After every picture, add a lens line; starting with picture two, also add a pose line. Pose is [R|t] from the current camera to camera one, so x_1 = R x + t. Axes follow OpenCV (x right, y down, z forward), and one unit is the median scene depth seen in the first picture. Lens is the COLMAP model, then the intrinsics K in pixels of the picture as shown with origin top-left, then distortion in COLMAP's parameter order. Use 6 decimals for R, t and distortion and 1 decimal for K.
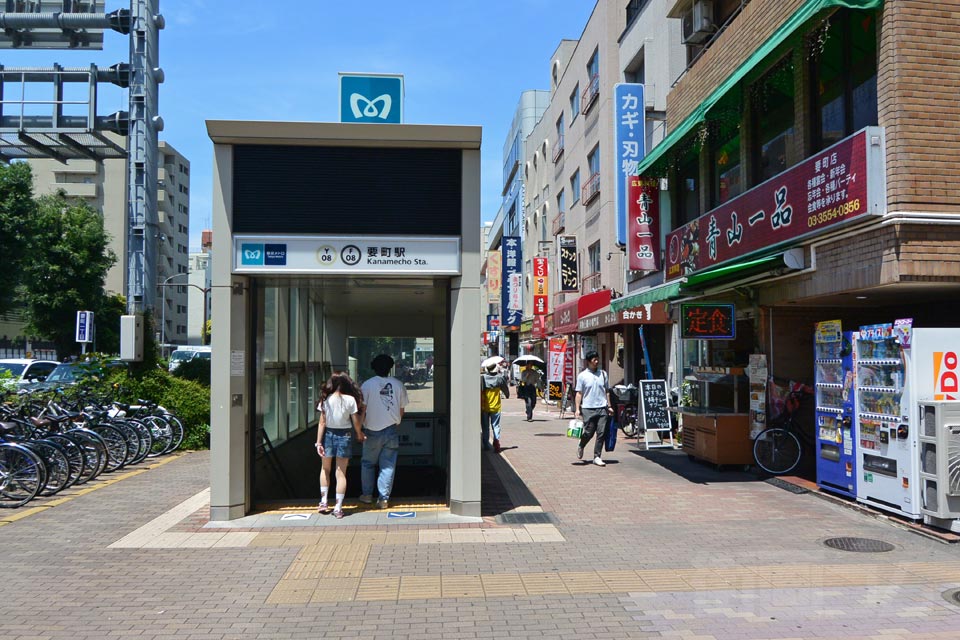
lens RADIAL K [[671.2, 0, 480.2], [0, 671.2, 333.9], [0, 0, 1]] dist [-0.002374, -0.002064]
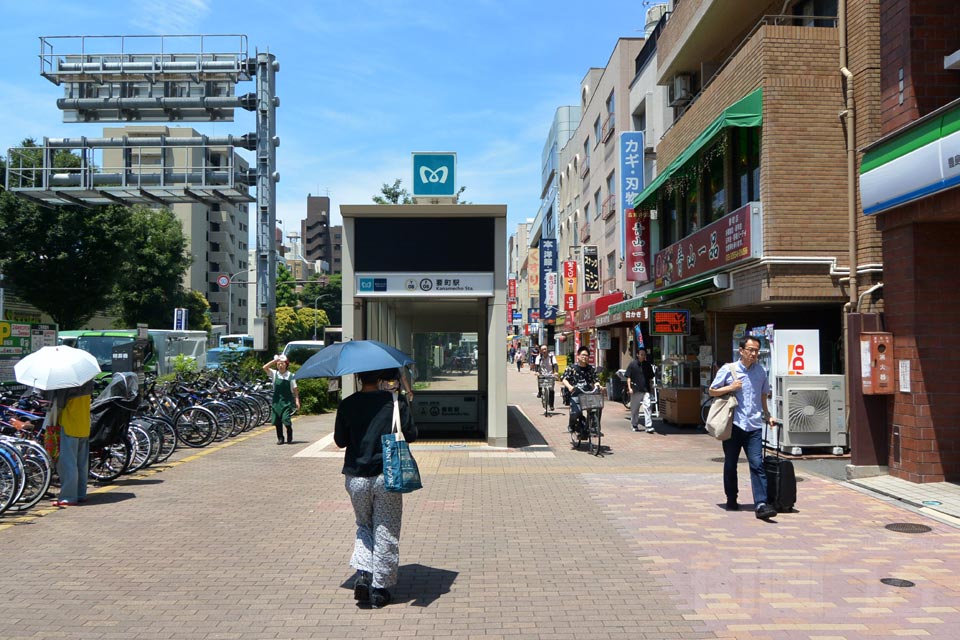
lens RADIAL K [[691.6, 0, 475.9], [0, 691.6, 326.3], [0, 0, 1]] dist [0.003872, -0.000610]
pose [[0.997336, -0.002733, -0.072897, 0.027764], [0.003035, 0.999987, 0.004024, -0.013898], [0.072885, -0.004235, 0.997331, -0.377243]]
